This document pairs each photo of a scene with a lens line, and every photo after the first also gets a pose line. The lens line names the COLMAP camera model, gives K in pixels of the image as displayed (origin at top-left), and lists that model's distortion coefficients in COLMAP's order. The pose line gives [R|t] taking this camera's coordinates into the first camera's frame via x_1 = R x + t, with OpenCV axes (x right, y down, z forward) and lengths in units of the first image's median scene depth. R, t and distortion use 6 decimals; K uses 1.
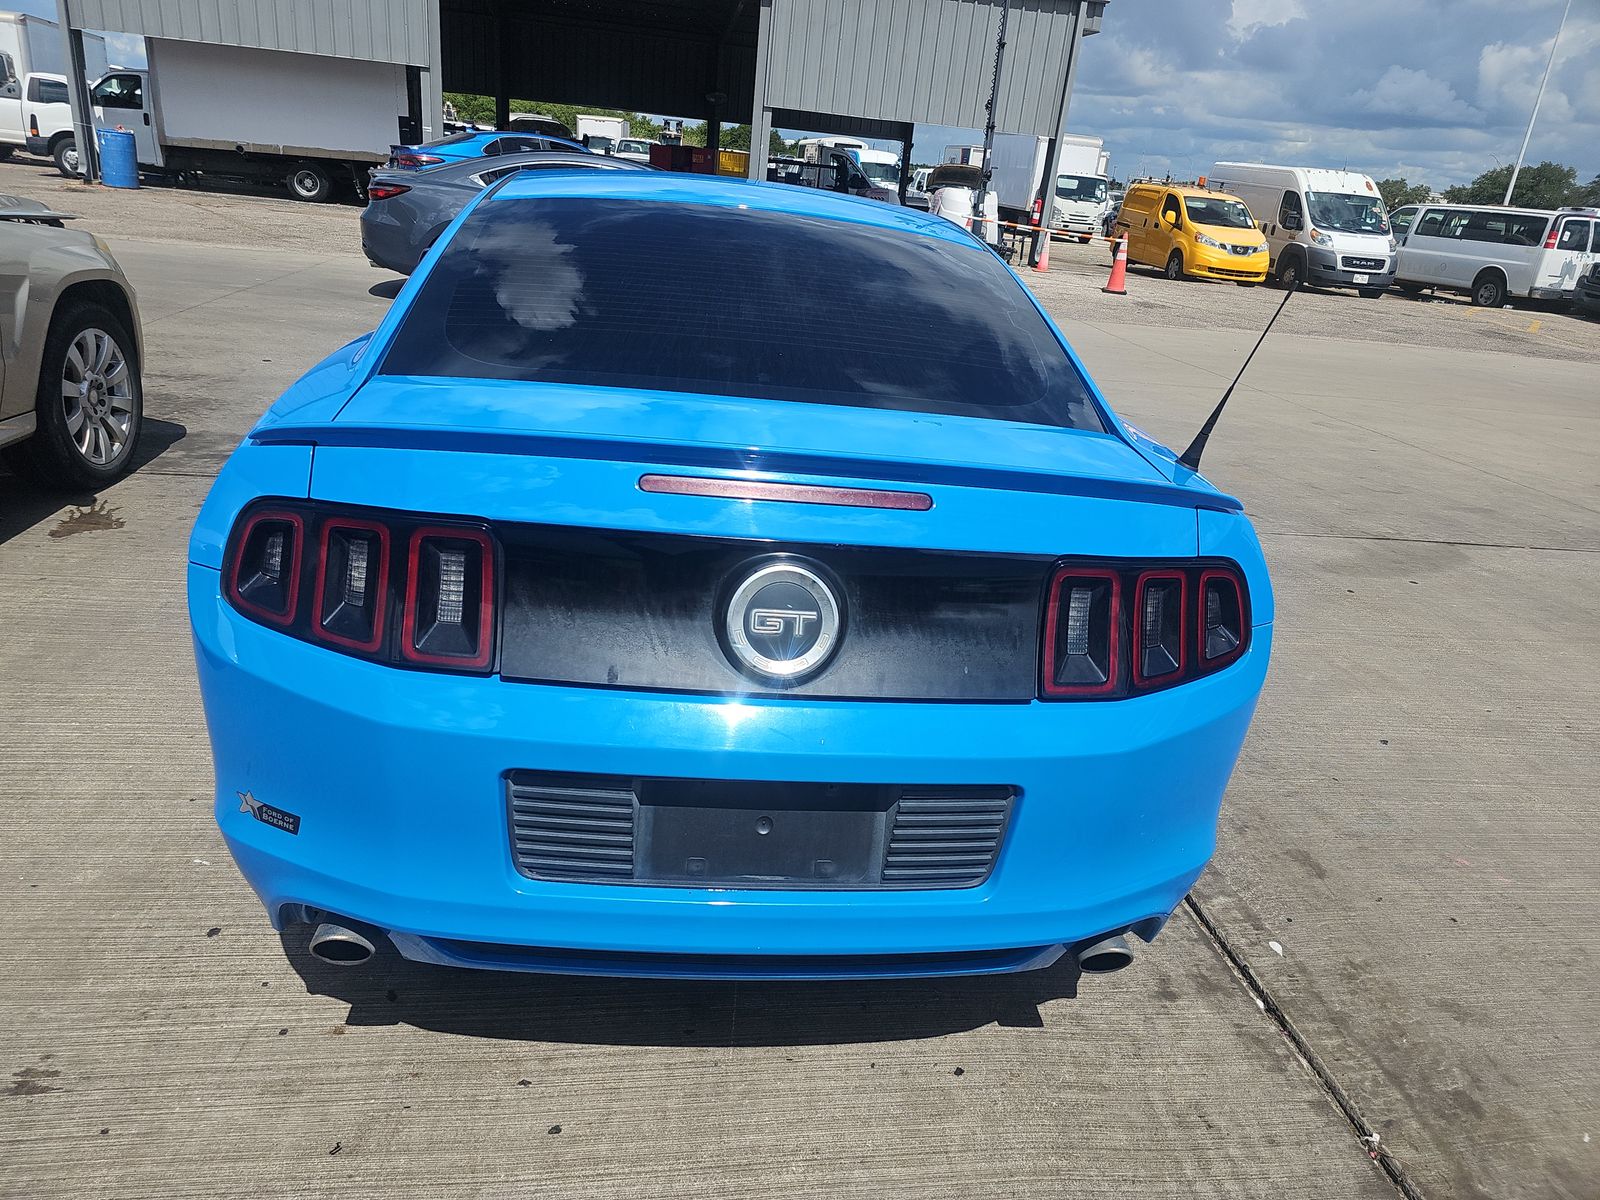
lens RADIAL K [[1056.0, 0, 800.0], [0, 1056.0, 600.0], [0, 0, 1]] dist [0.033607, -0.027795]
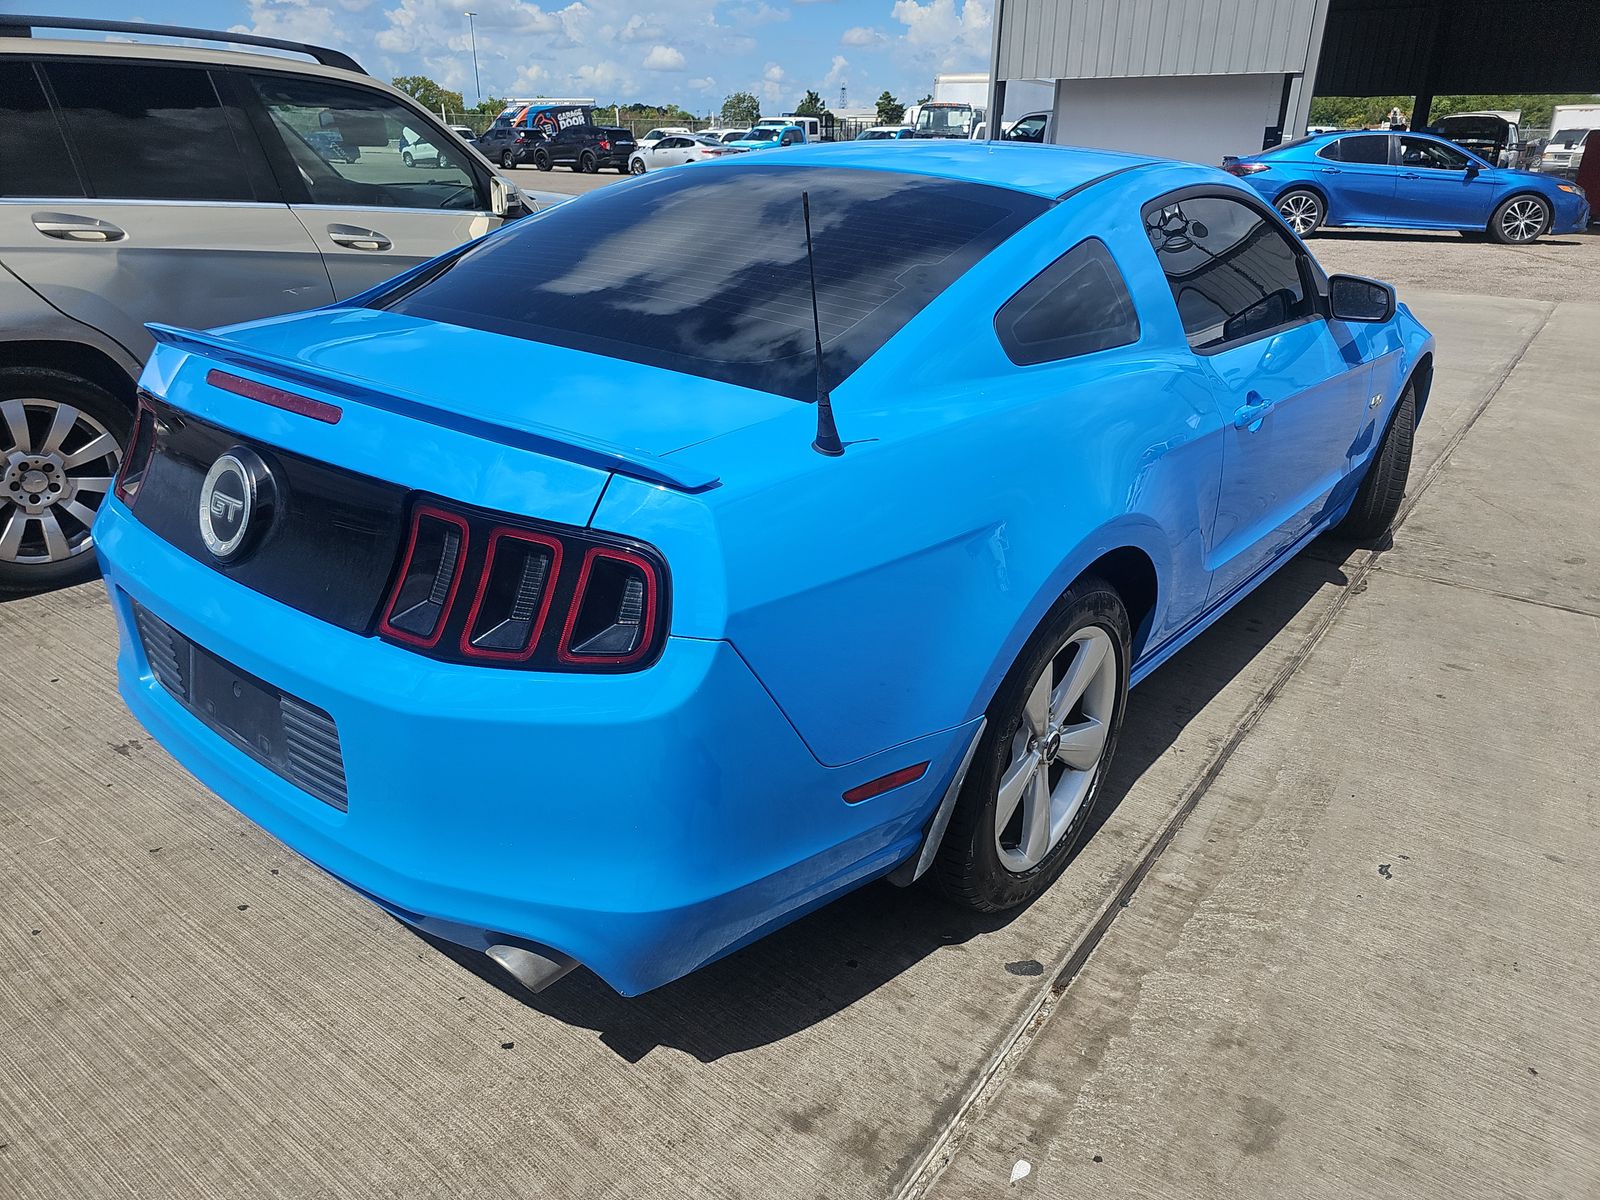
lens RADIAL K [[1056.0, 0, 800.0], [0, 1056.0, 600.0], [0, 0, 1]] dist [0.033607, -0.027795]
pose [[0.716076, 0.200851, -0.668501, 0.090557], [-0.211322, 0.975143, 0.066620, -0.006531], [0.665265, 0.093565, 0.740721, 0.043620]]
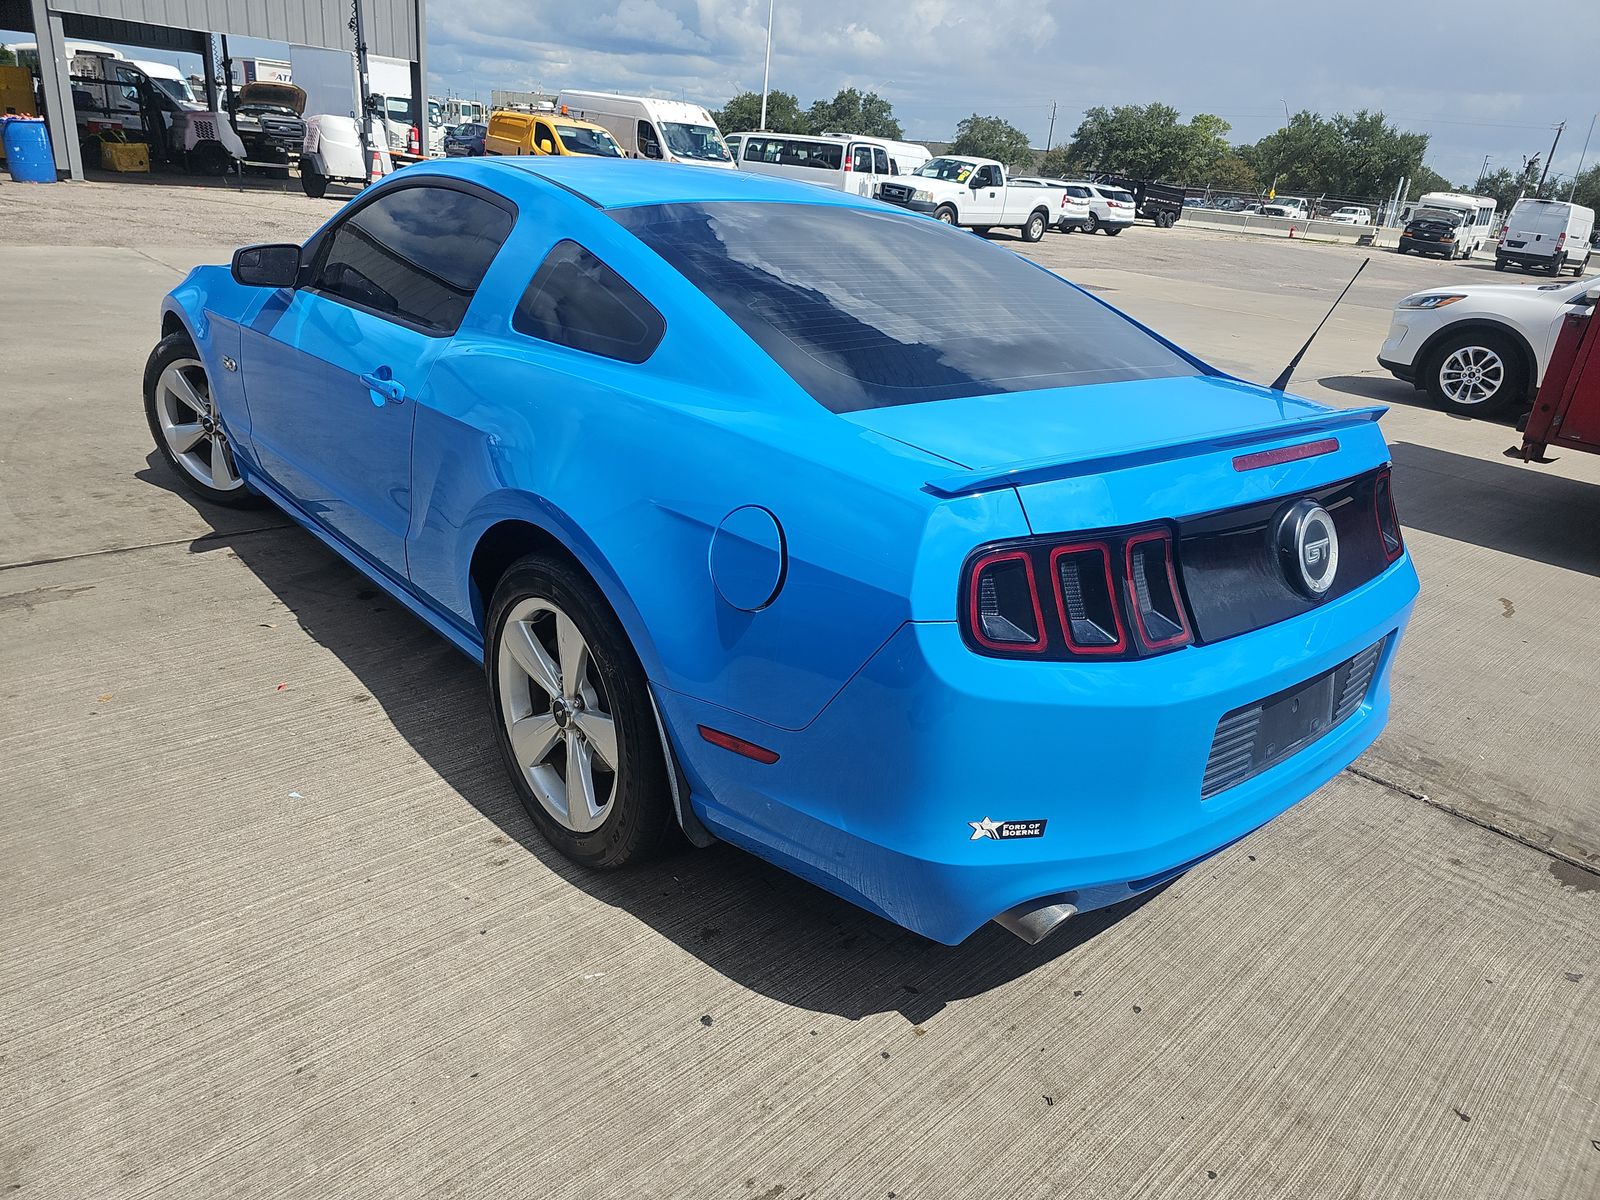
lens RADIAL K [[1056.0, 0, 800.0], [0, 1056.0, 600.0], [0, 0, 1]] dist [0.033607, -0.027795]
pose [[0.812440, -0.238361, 0.532095, -0.098029], [0.202506, 0.971161, 0.125847, -0.016927], [-0.546747, 0.005510, 0.837280, 0.017436]]
